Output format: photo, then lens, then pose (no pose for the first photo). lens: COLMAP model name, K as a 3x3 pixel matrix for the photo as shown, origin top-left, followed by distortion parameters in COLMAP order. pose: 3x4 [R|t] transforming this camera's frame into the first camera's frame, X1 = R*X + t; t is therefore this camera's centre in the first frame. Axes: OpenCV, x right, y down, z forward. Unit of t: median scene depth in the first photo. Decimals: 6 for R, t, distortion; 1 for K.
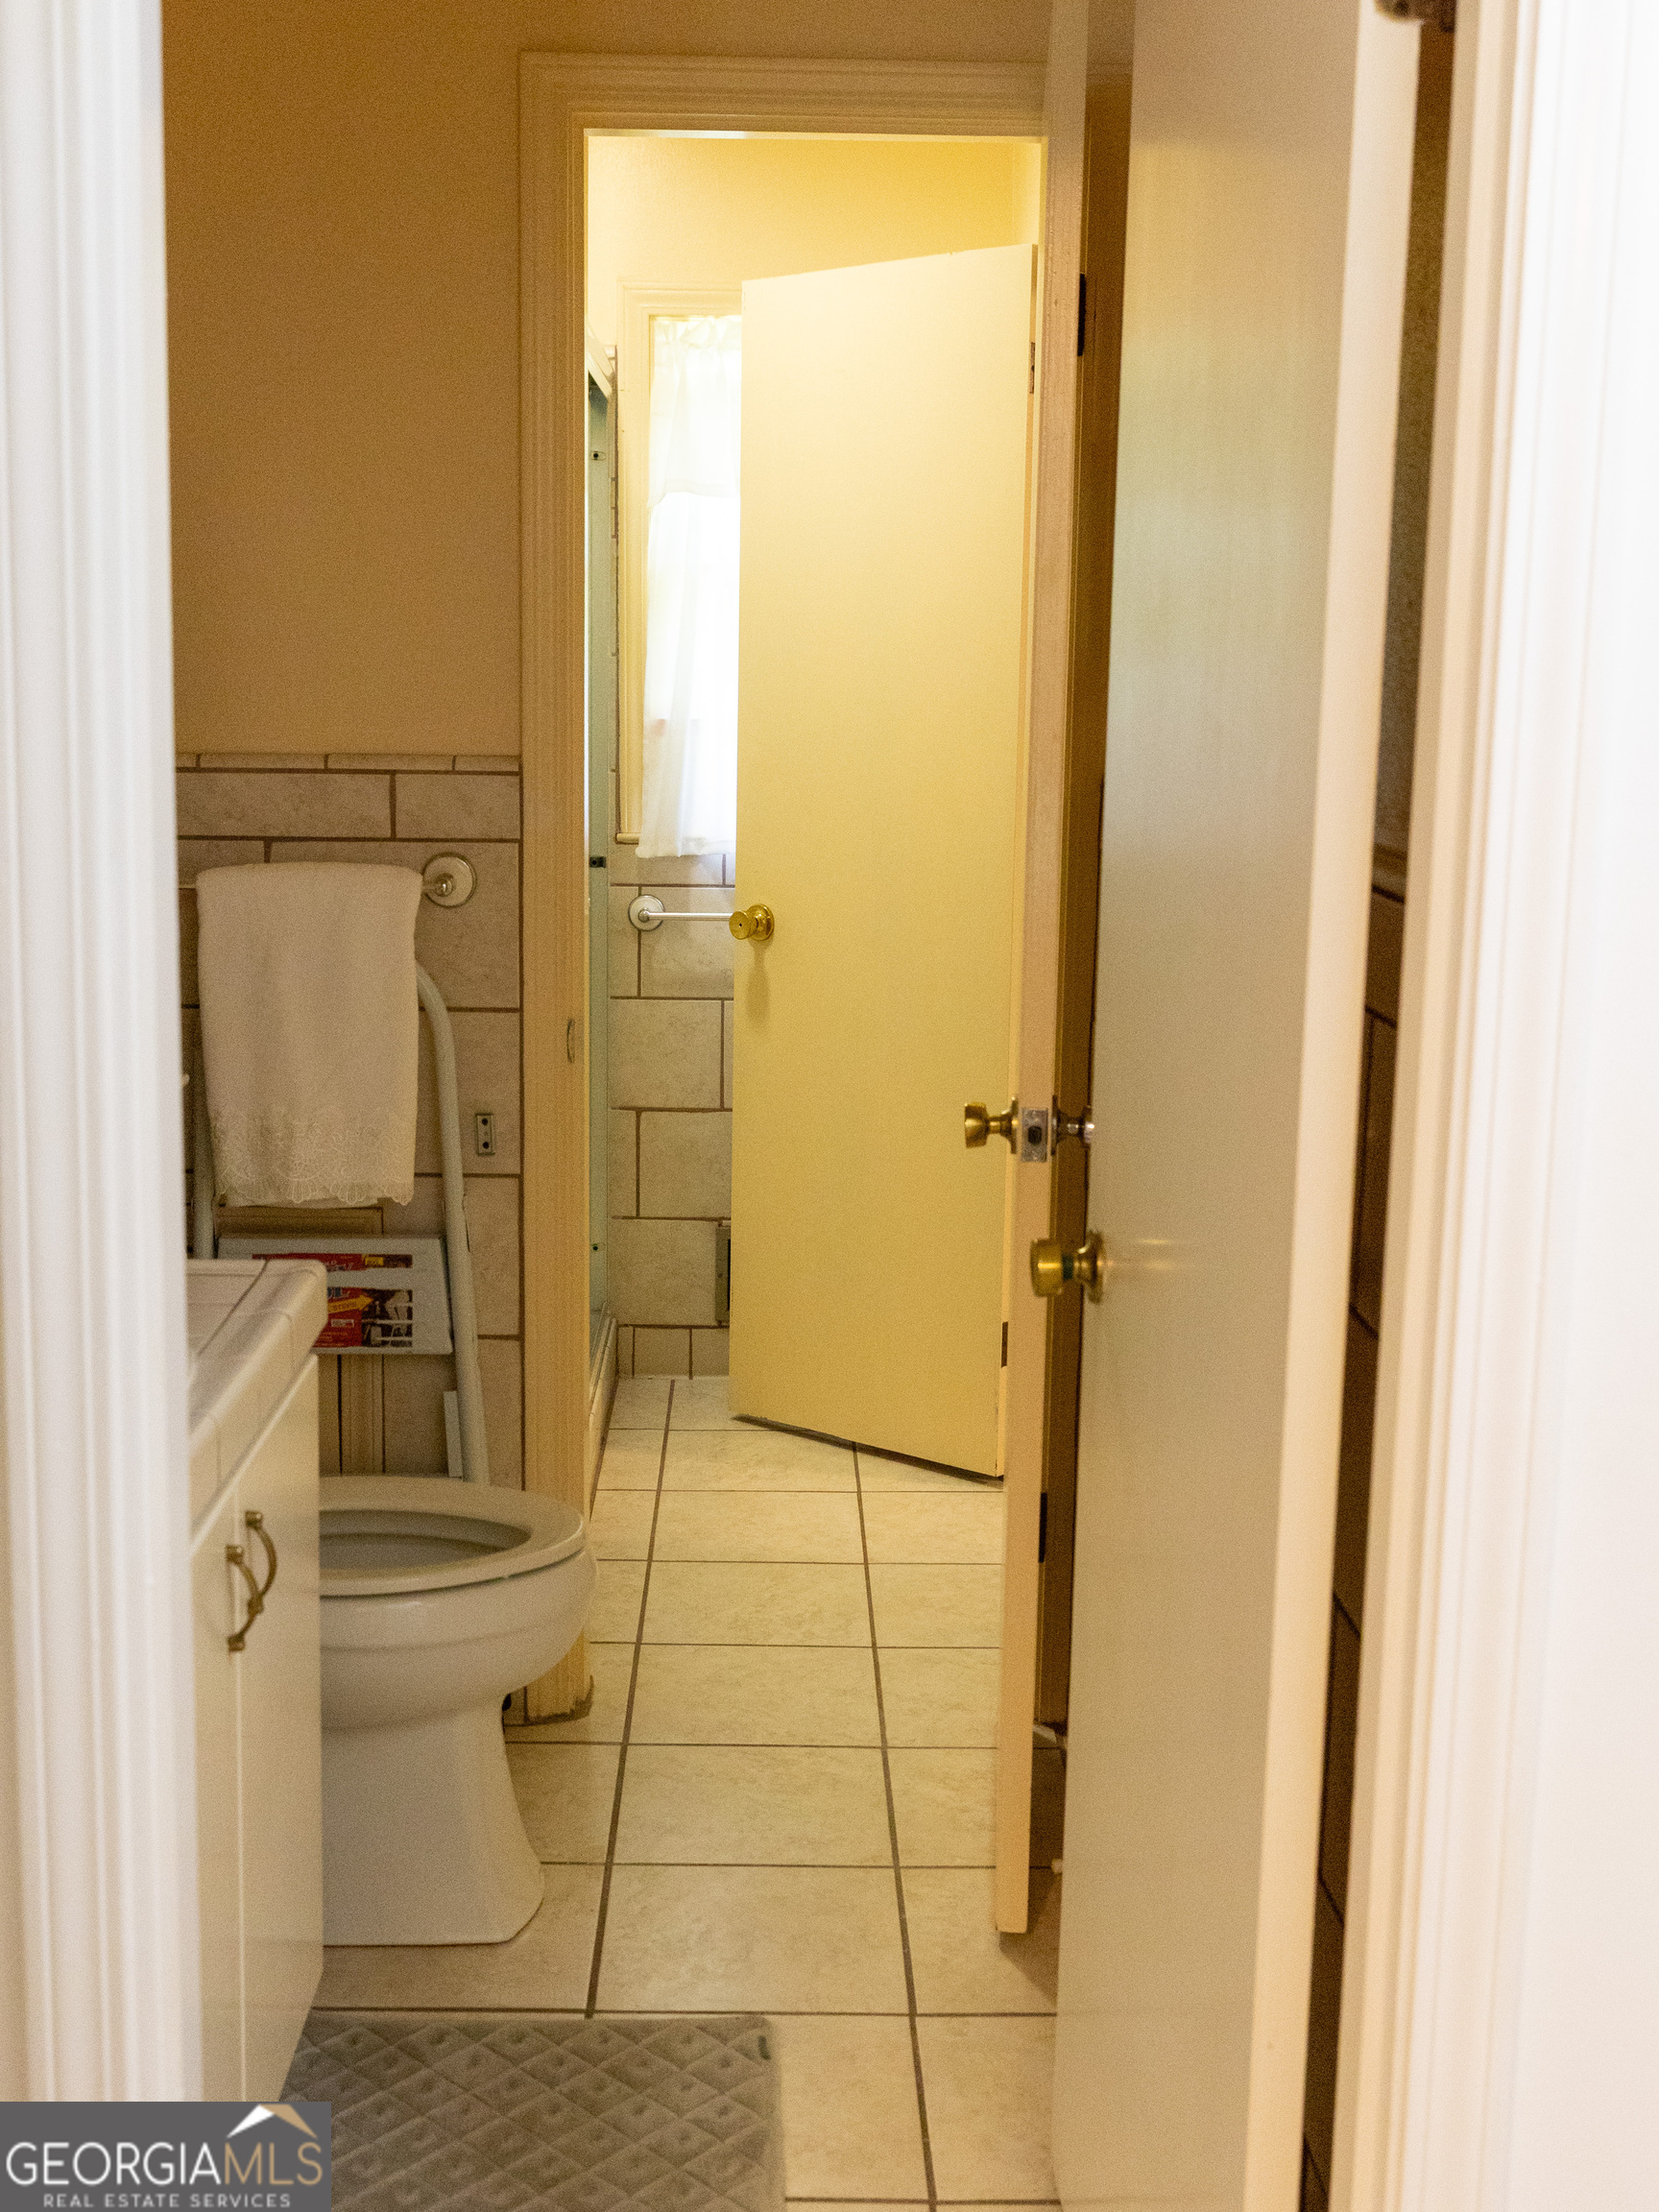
lens RADIAL K [[2603.3, 0, 828.4], [0, 2603.3, 1103.1], [0, 0, 1]] dist [-0.016174, 0.000000]
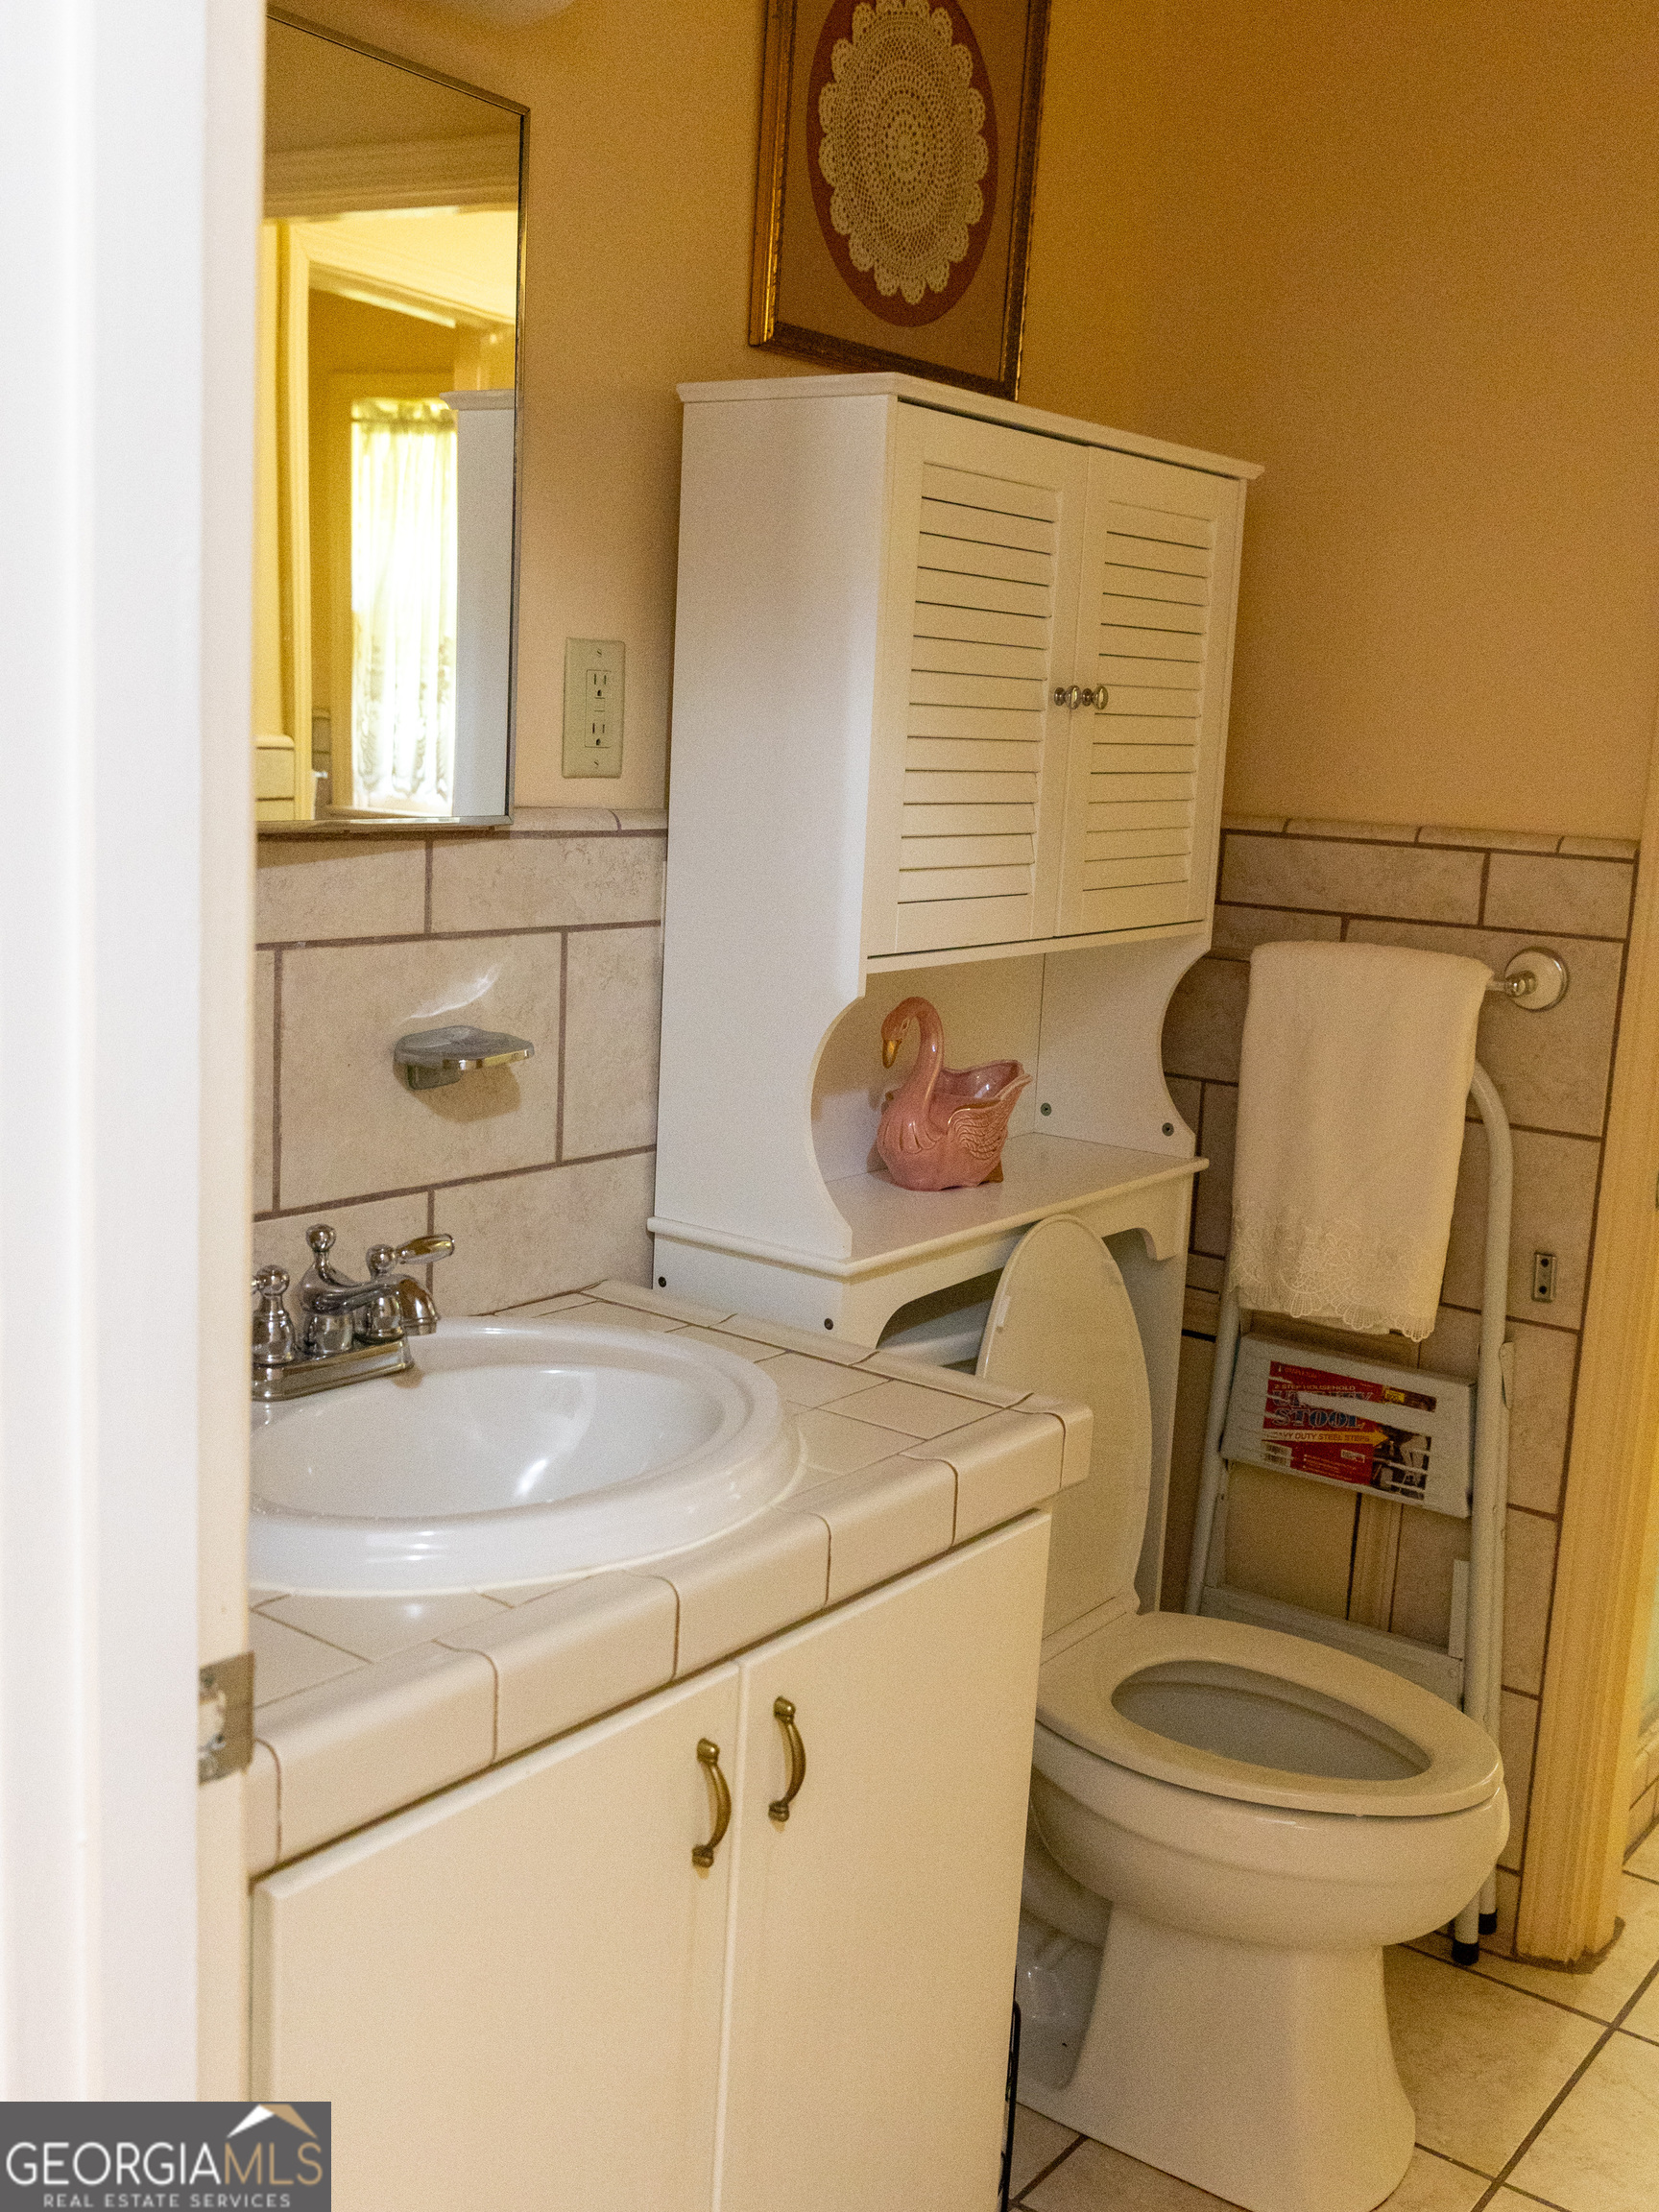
lens RADIAL K [[2222.4, 0, 828.7], [0, 2222.4, 1112.6], [0, 0, 1]] dist [-0.000103, 0.000000]
pose [[0.782549, 0.131431, -0.608558, 0.123890], [-0.138911, 0.989682, 0.035117, -0.034991], [0.606895, 0.057055, 0.792732, 0.274034]]
